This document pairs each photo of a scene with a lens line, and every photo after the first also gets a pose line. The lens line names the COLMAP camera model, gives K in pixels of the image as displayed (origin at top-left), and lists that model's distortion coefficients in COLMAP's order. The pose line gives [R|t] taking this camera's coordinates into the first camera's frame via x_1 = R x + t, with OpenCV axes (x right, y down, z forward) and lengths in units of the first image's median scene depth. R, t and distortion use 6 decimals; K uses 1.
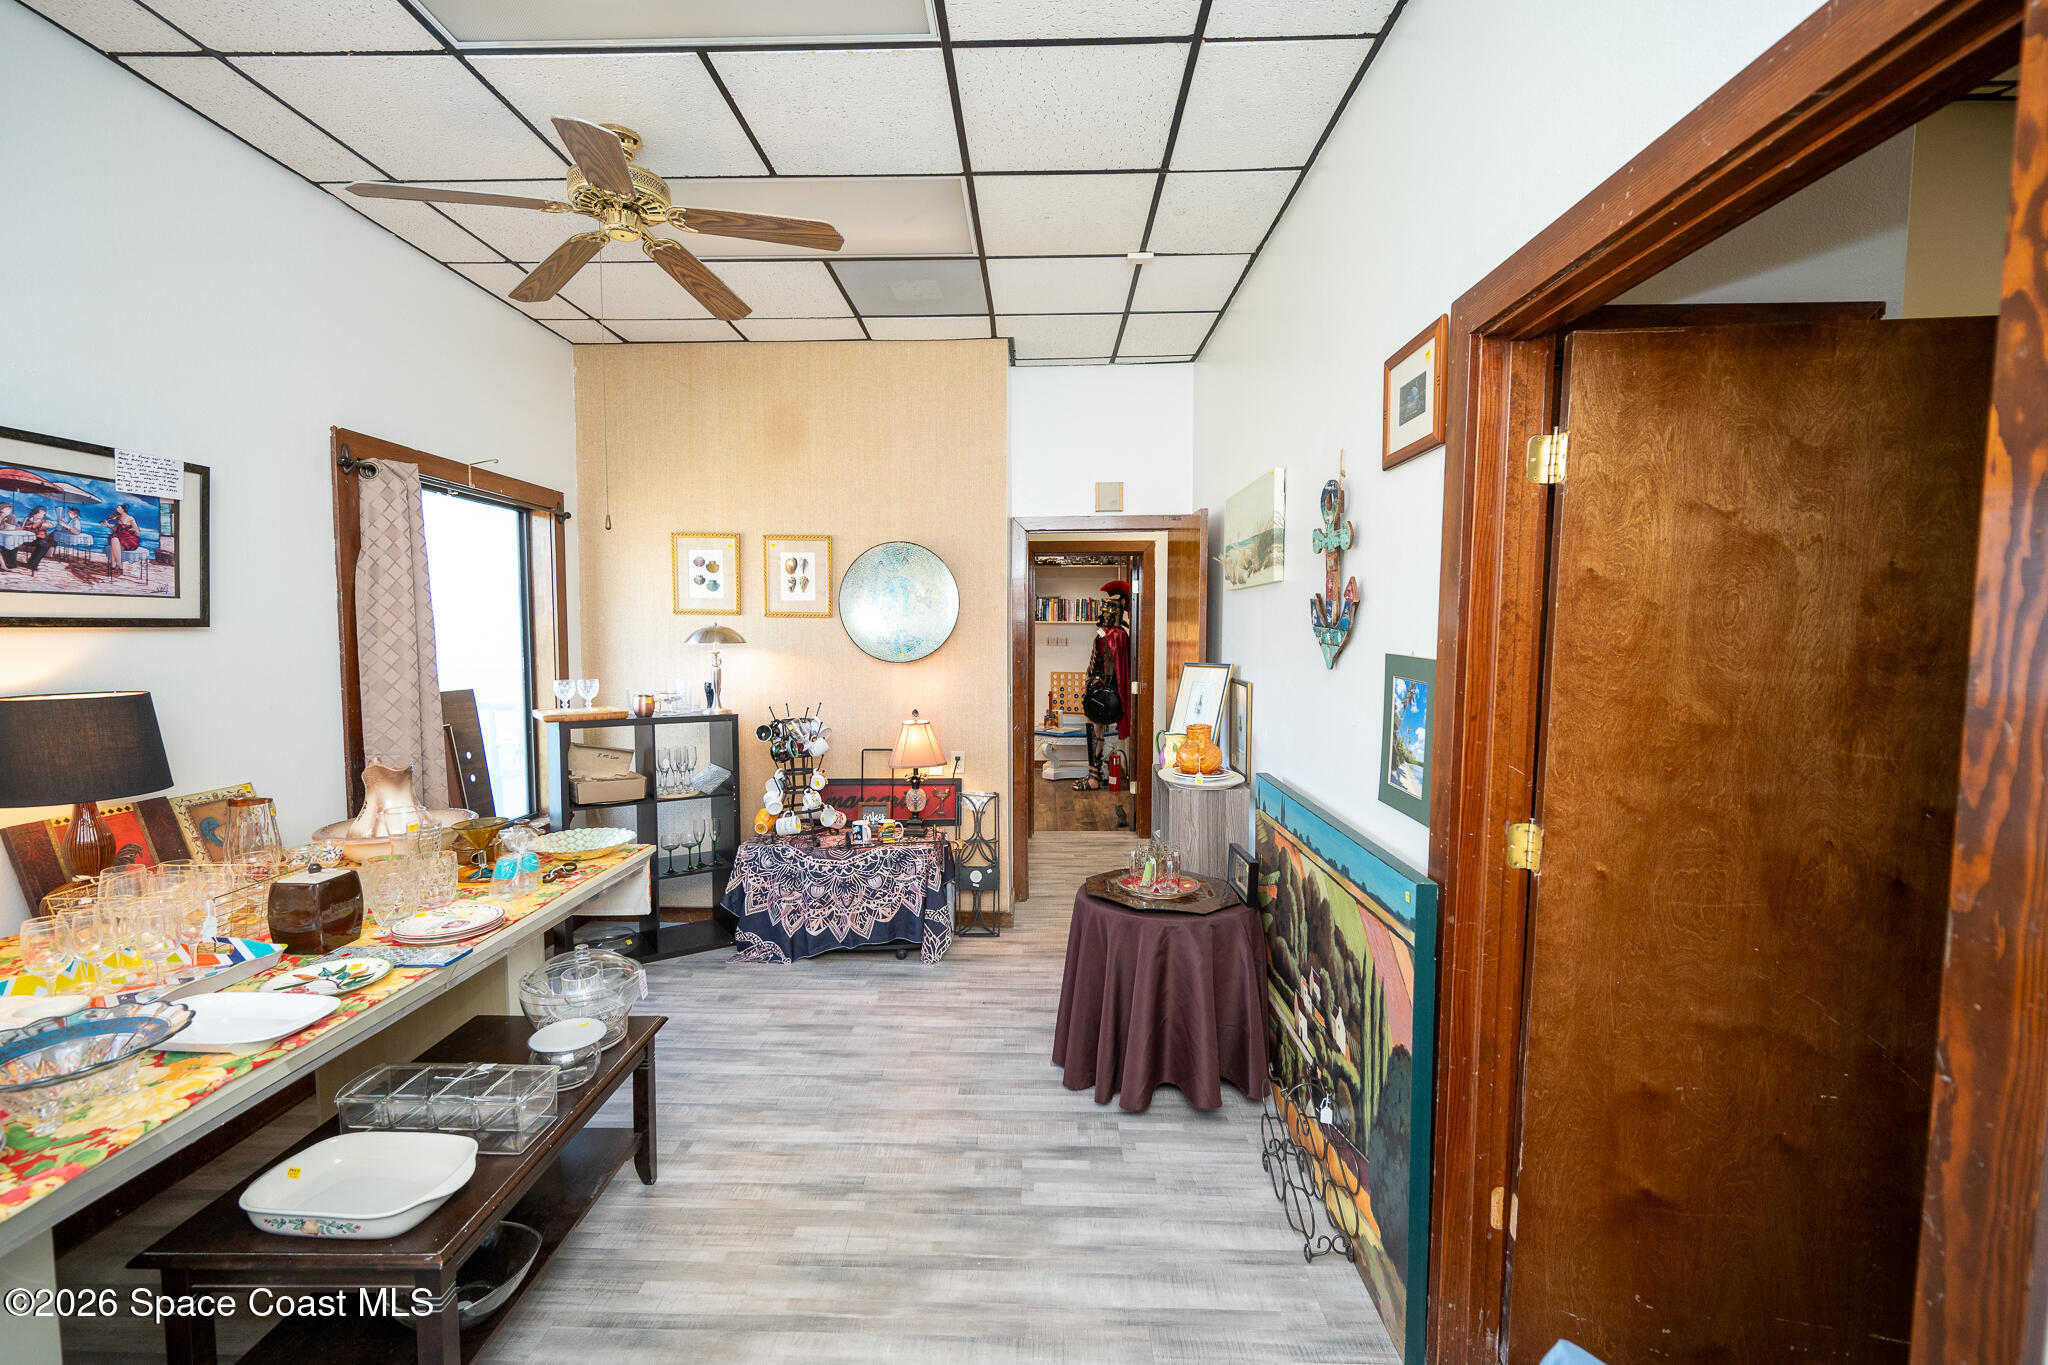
lens RADIAL K [[880.7, 0, 1025.6], [0, 880.7, 690.9], [0, 0, 1]] dist [-0.000748, -0.000535]
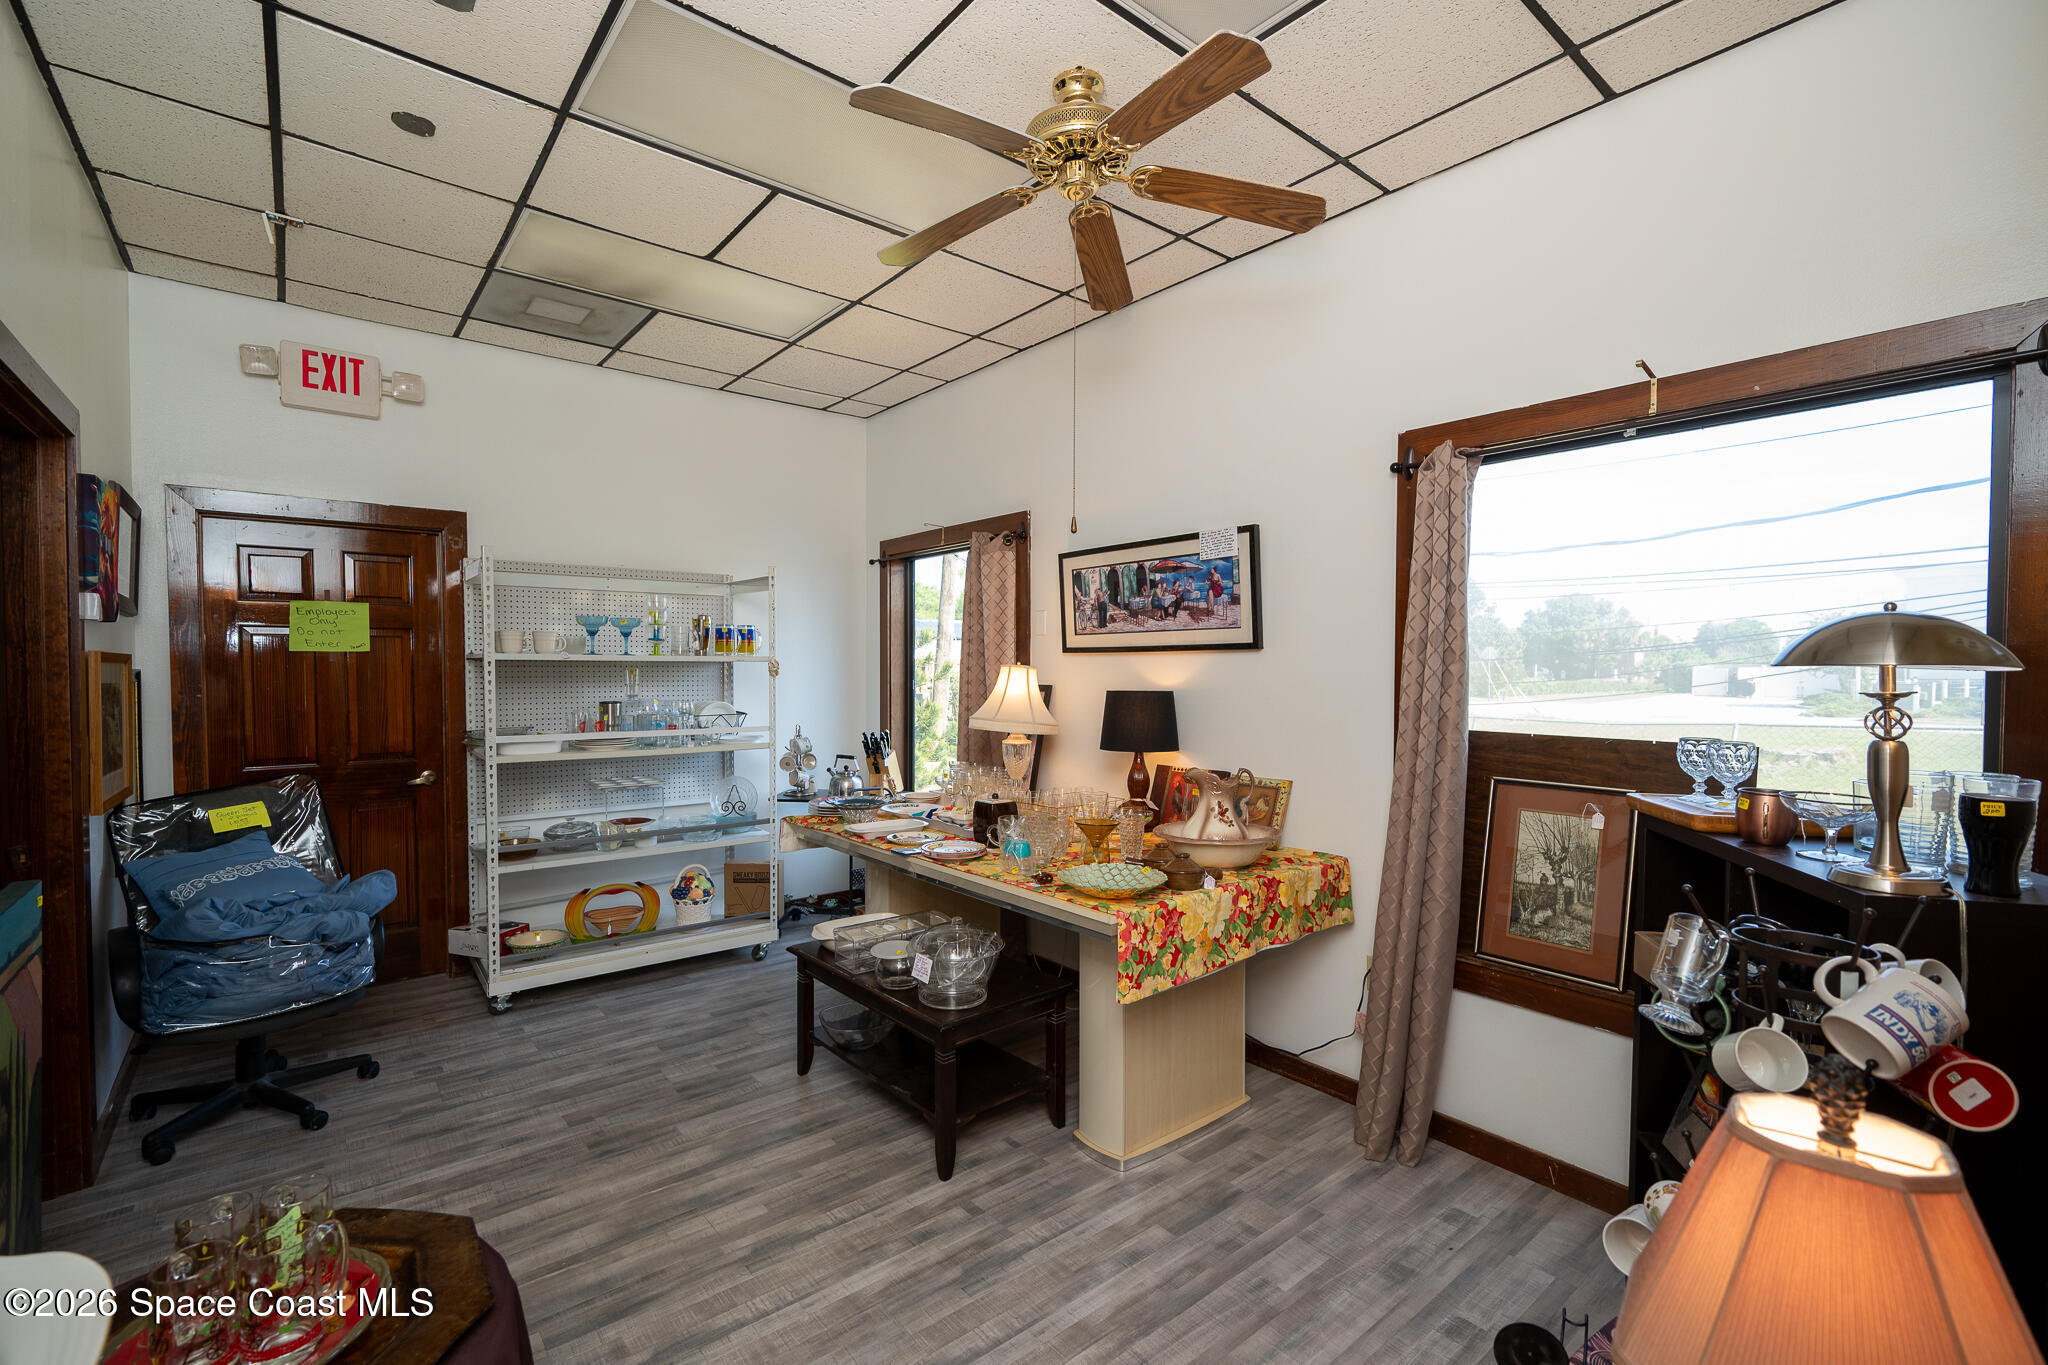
lens RADIAL K [[880.7, 0, 1012.6], [0, 880.7, 690.0], [0, 0, 1]] dist [-0.000748, -0.000535]
pose [[-0.764231, 0.009601, -0.644871, 0.144576], [-0.049715, 0.996037, 0.073746, -0.076570], [0.643023, 0.088419, -0.760725, 1.494854]]
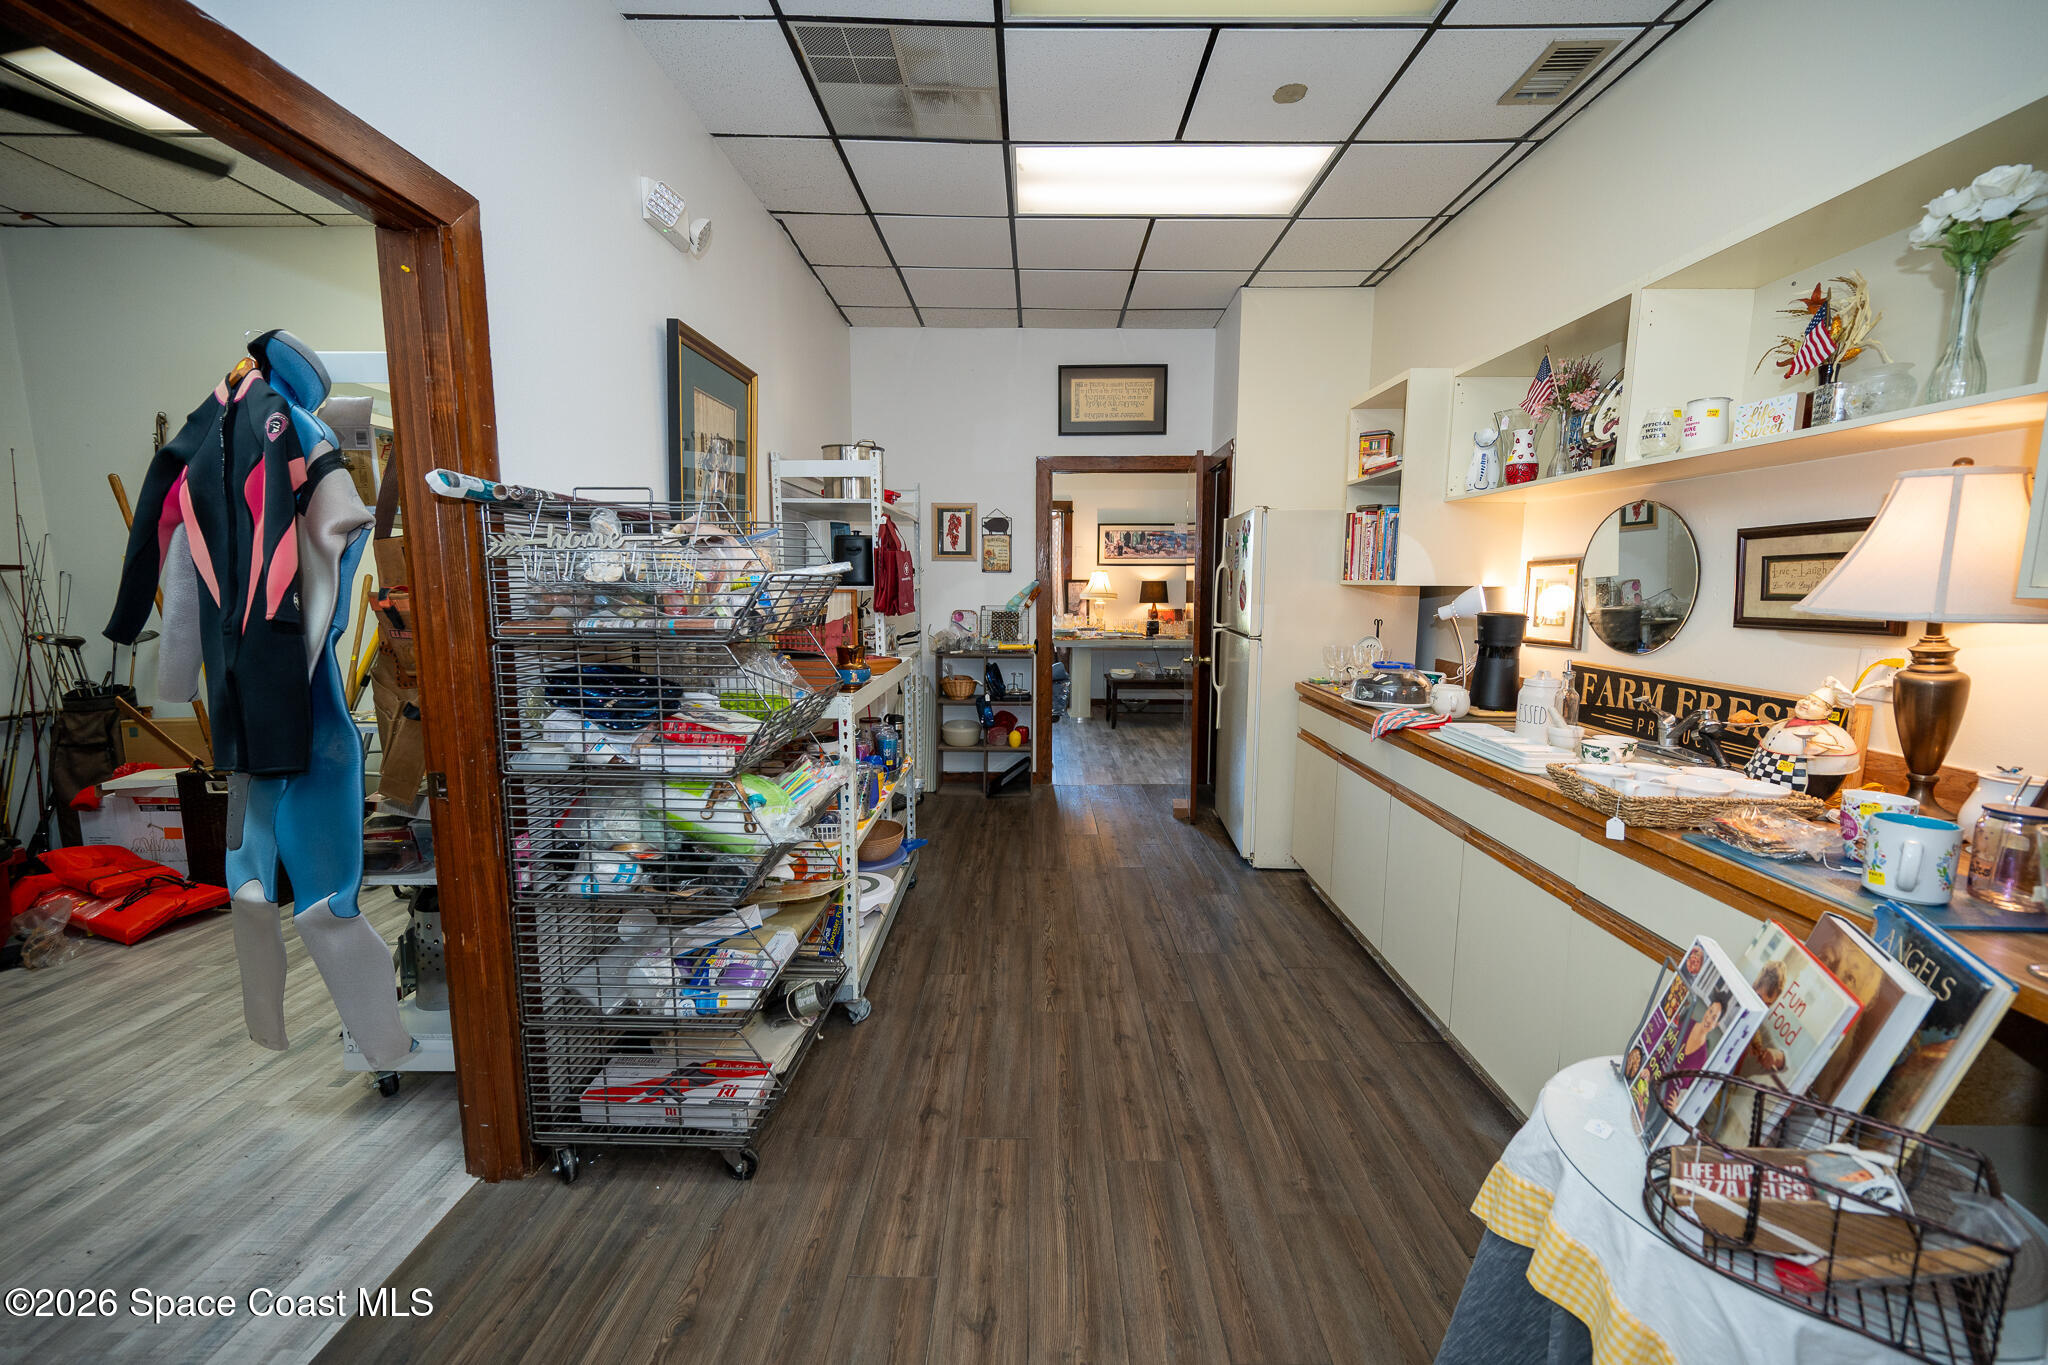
lens RADIAL K [[795.2, 0, 1025.2], [0, 795.2, 680.2], [0, 0, 1]] dist [-0.002411, 0.000043]
pose [[0.007949, 0.122987, -0.992376, 2.168283], [-0.071930, 0.989907, 0.122105, 0.042465], [0.997378, 0.070411, 0.016715, 0.203852]]
